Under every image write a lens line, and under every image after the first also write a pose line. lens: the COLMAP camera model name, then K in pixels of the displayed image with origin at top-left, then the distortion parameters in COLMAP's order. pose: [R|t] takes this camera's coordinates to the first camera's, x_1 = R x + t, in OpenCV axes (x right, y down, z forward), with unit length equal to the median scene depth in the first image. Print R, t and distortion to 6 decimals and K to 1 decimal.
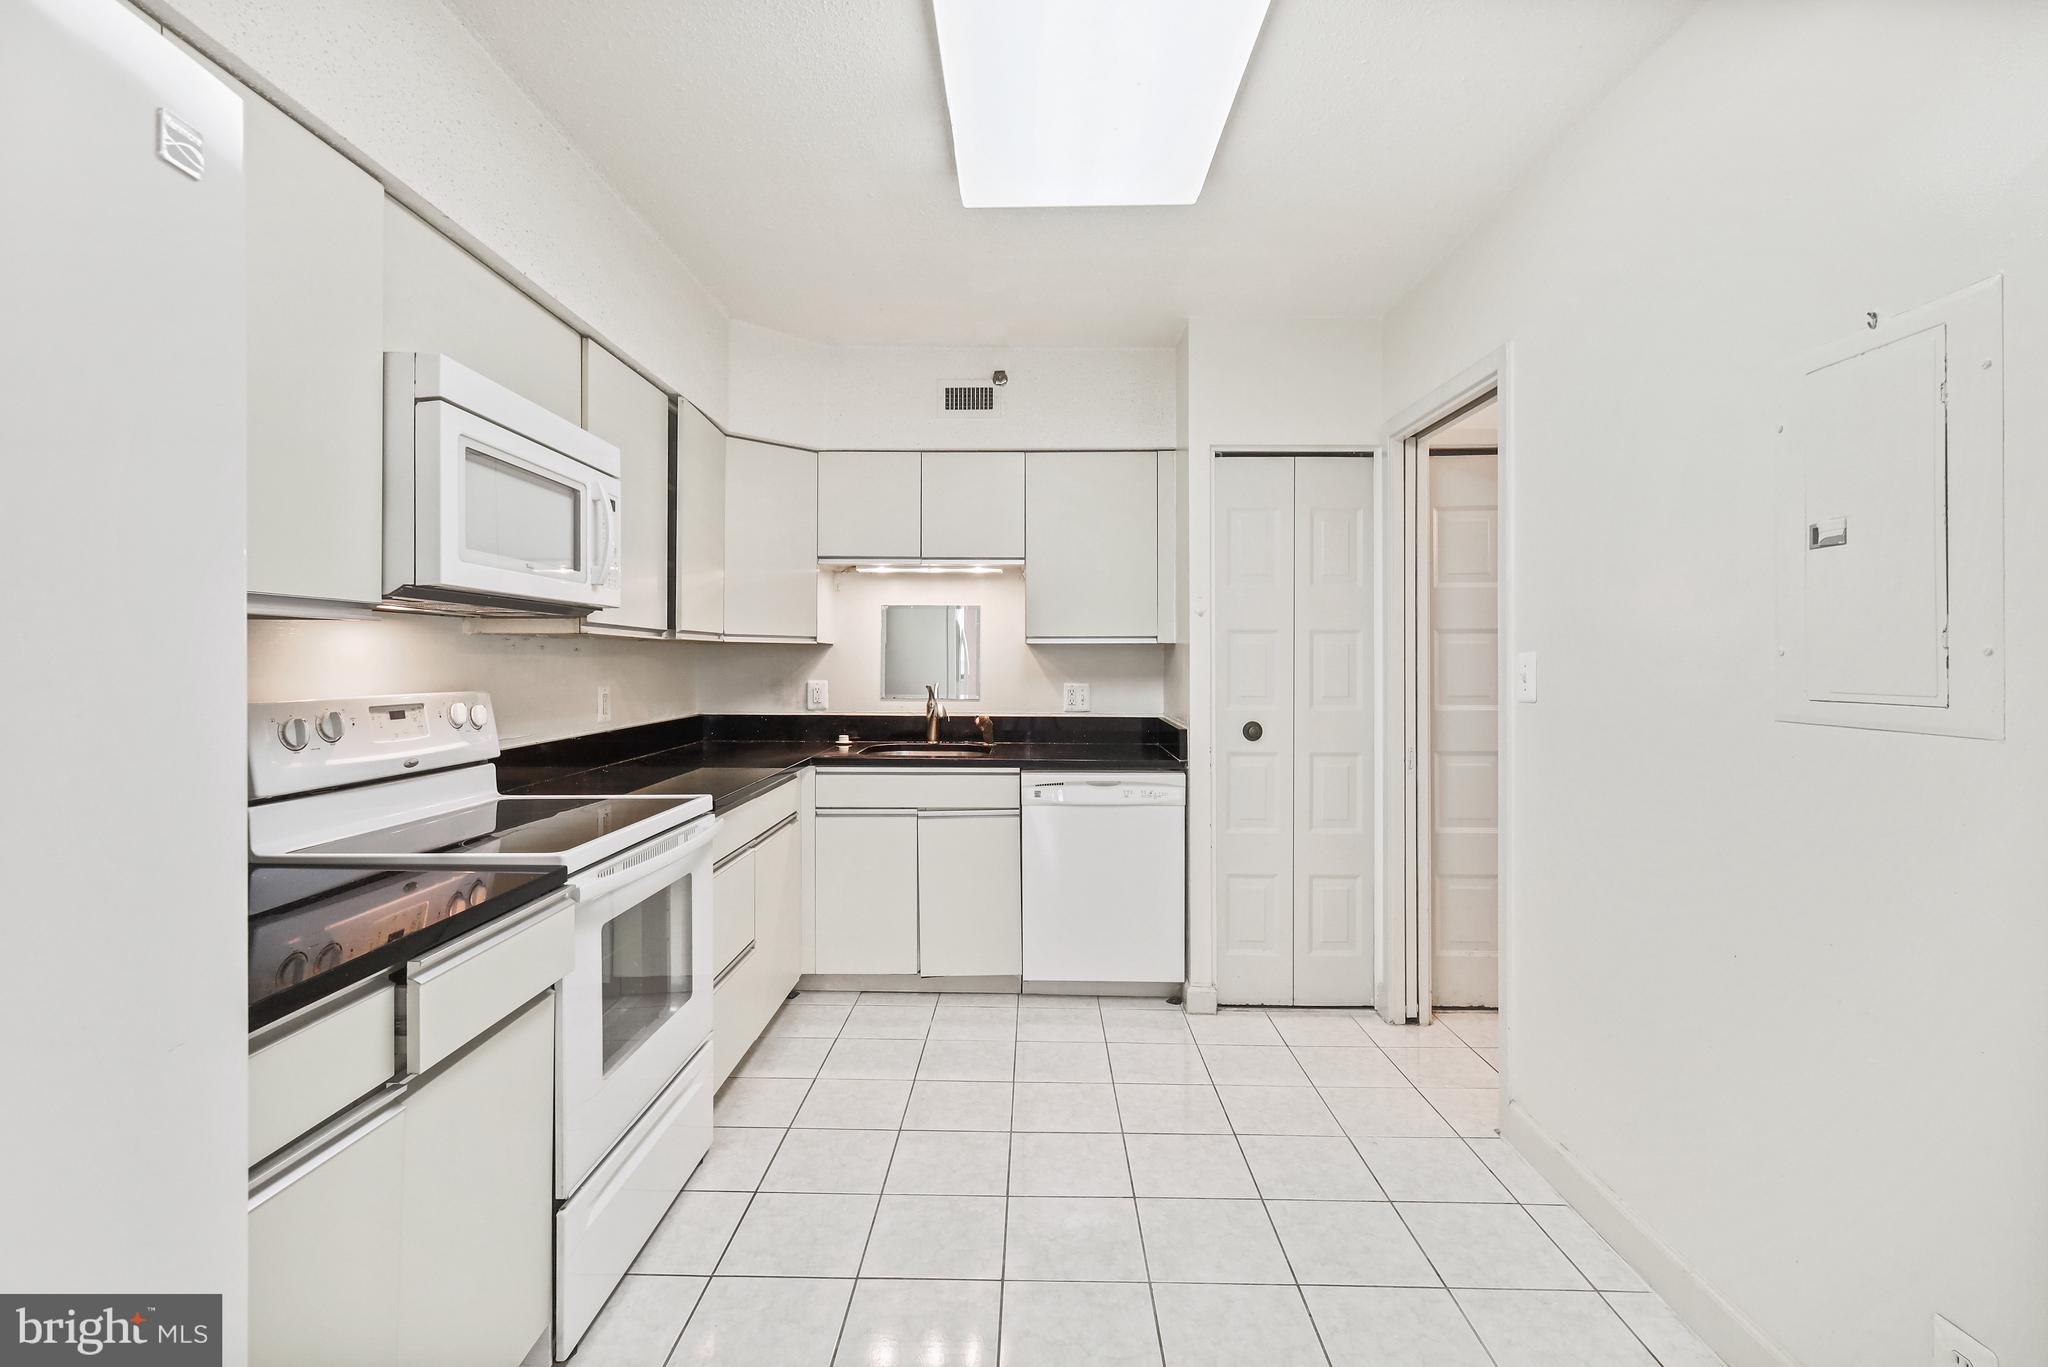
lens RADIAL K [[904.1, 0, 1017.2], [0, 904.1, 661.4], [0, 0, 1]] dist [0.001041, 0.000359]
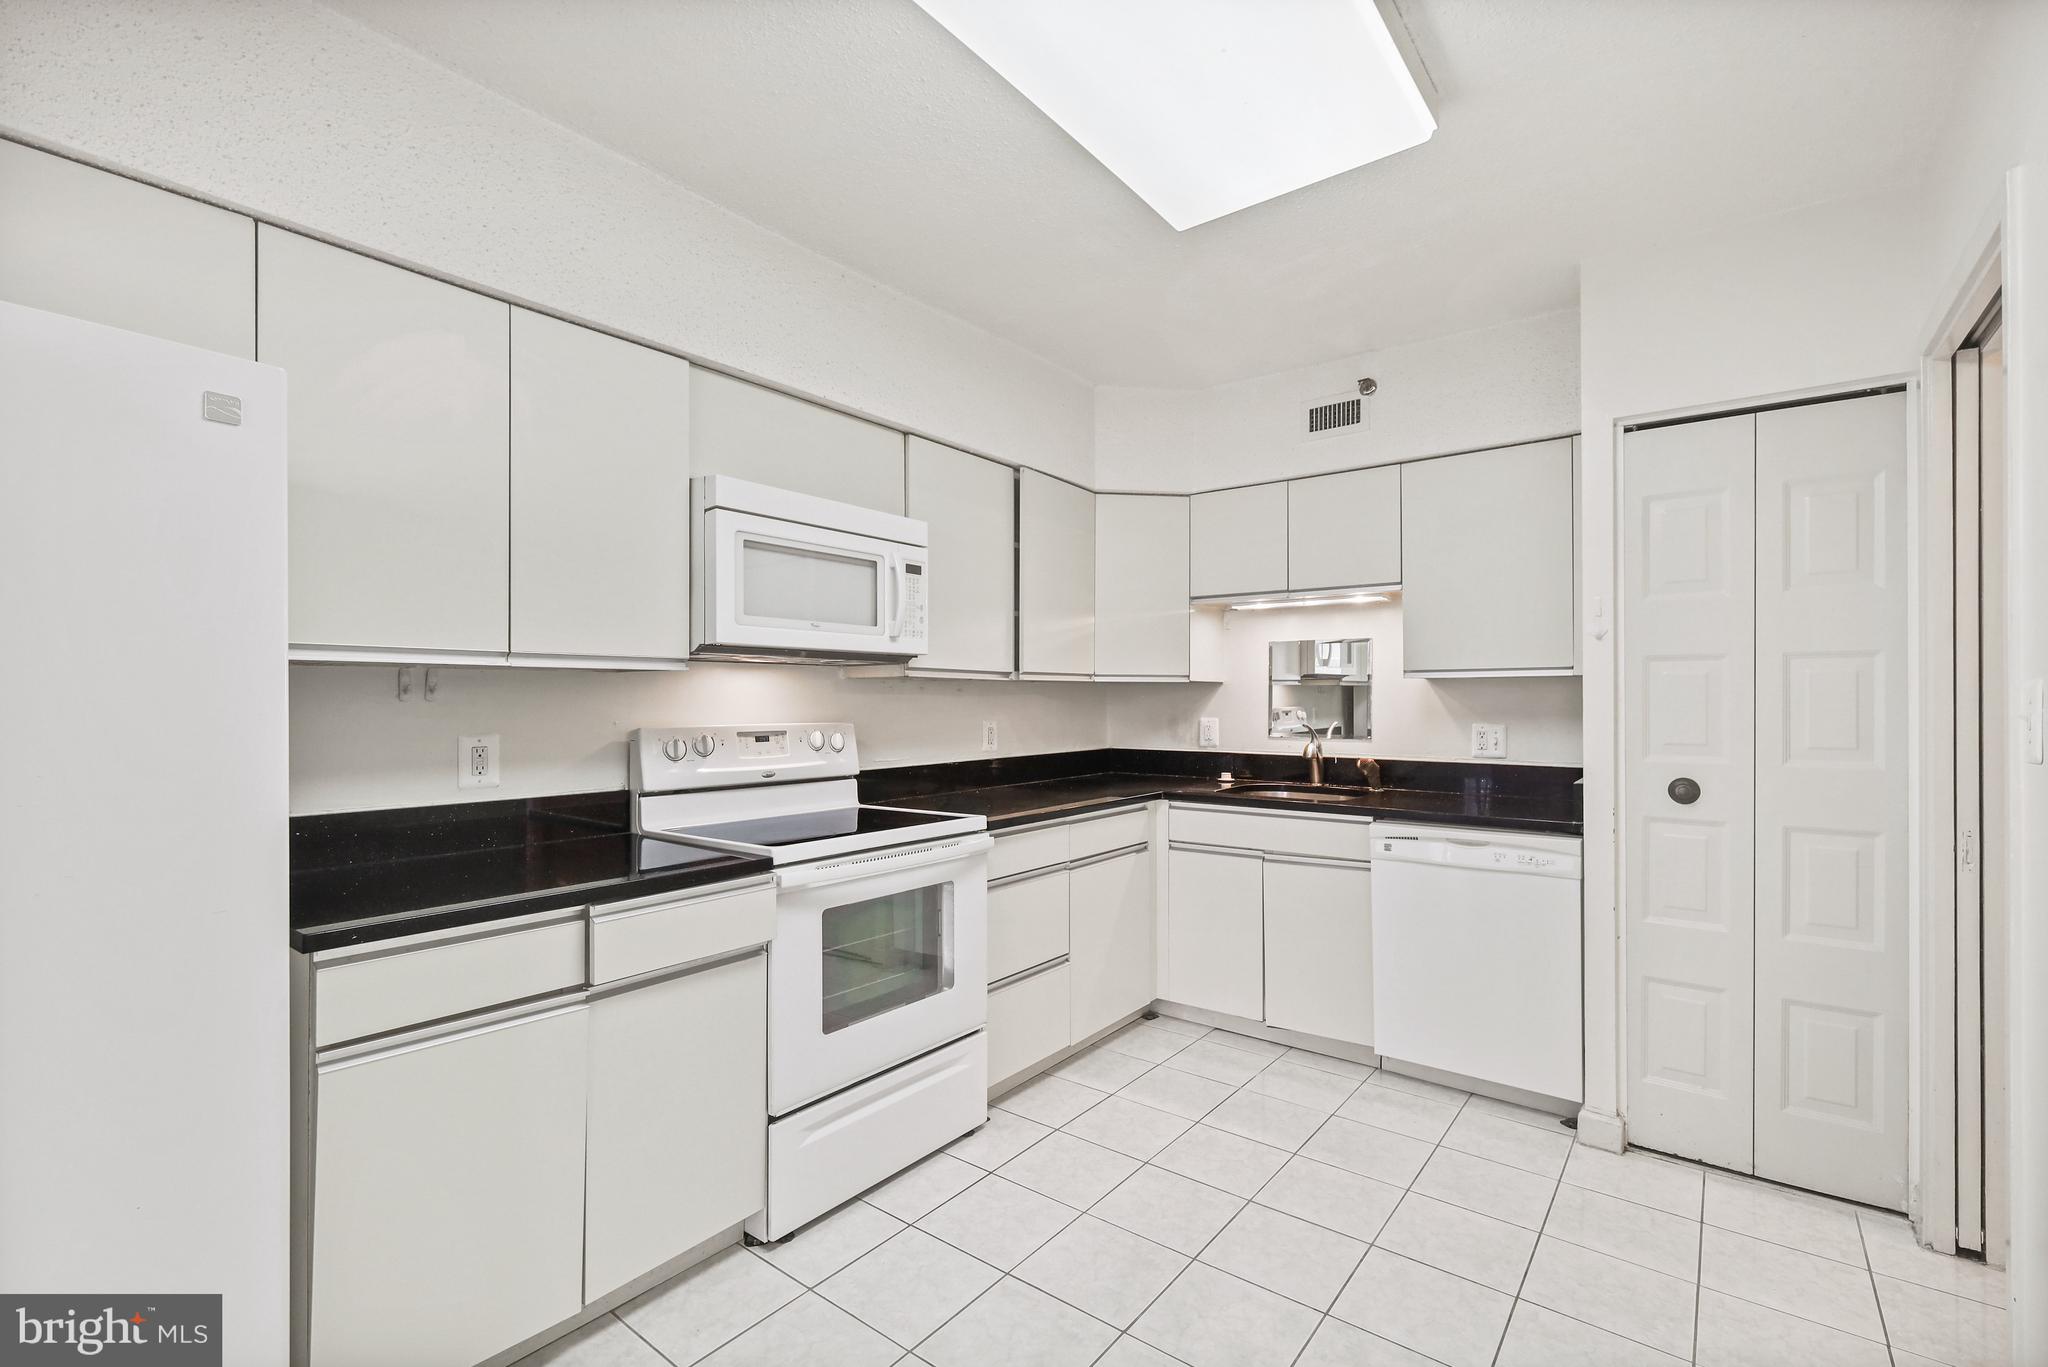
lens RADIAL K [[890.9, 0, 1061.7], [0, 890.9, 701.9], [0, 0, 1]] dist [0.004066, 0.000242]
pose [[0.811608, -0.001159, -0.584201, 0.274817], [0.001998, 0.999998, 0.000792, 0.001963], [0.584199, -0.001810, 0.811608, 0.100263]]
